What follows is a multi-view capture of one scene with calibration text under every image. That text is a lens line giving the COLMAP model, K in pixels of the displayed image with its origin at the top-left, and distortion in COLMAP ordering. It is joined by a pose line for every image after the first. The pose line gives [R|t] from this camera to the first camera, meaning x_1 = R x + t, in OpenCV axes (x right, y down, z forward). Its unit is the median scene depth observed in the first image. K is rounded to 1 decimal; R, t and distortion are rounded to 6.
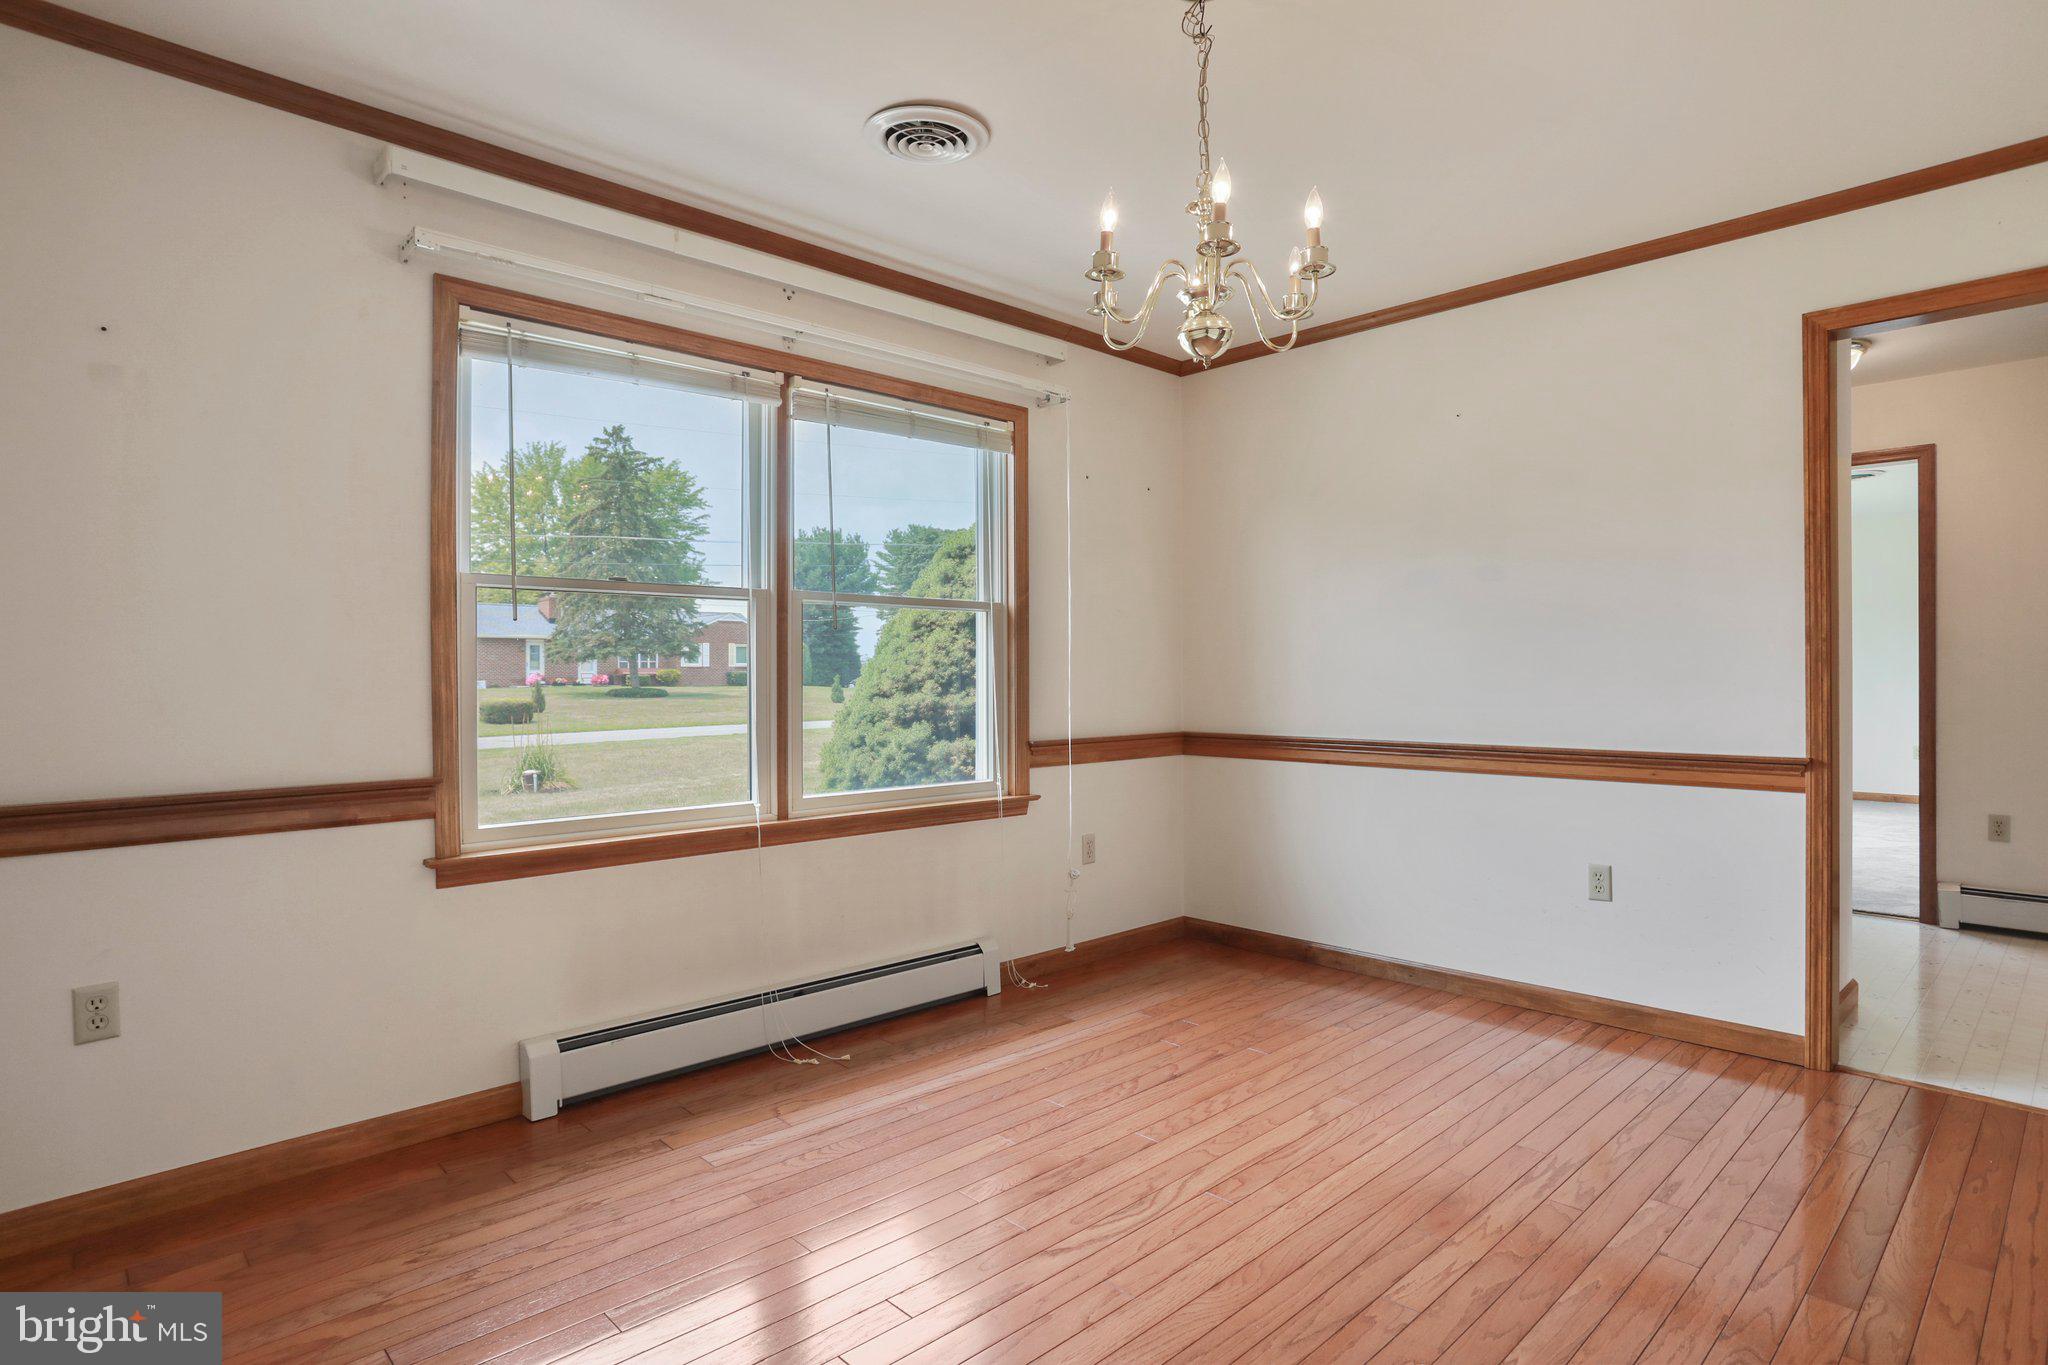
lens RADIAL K [[1078.6, 0, 1016.3], [0, 1078.6, 662.4], [0, 0, 1]] dist [-0.049008, 0.001417]
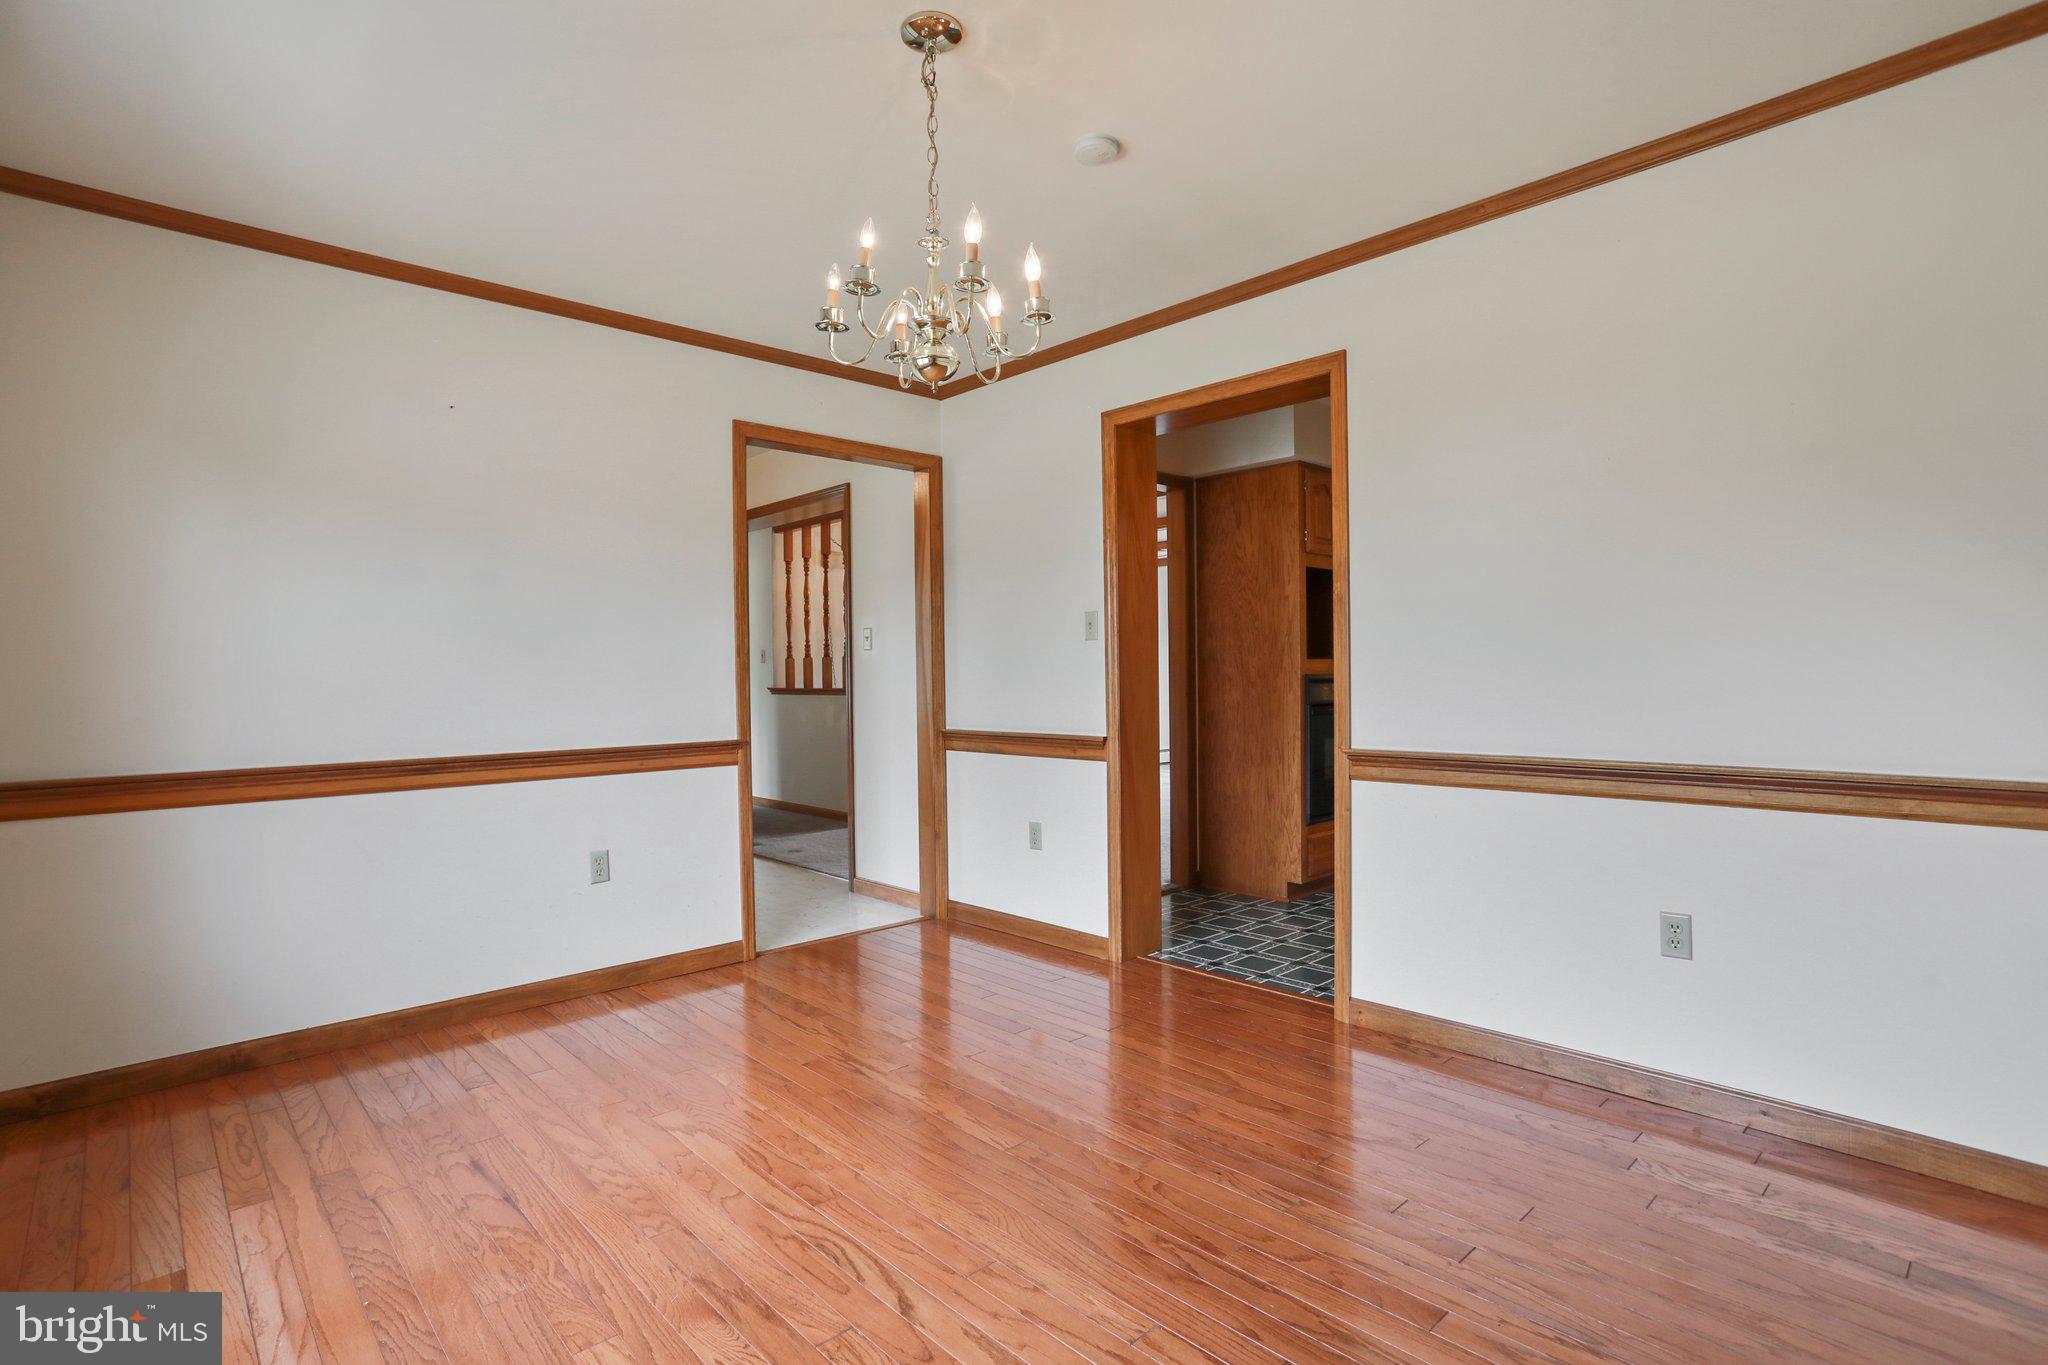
lens RADIAL K [[992.4, 0, 1040.3], [0, 992.4, 676.8], [0, 0, 1]] dist [-0.029973, 0.012878]
pose [[0.002421, -0.005692, 0.999981, -0.520029], [-0.000277, 0.999984, 0.005693, -0.000328], [-0.999997, -0.000291, 0.002419, 0.555619]]
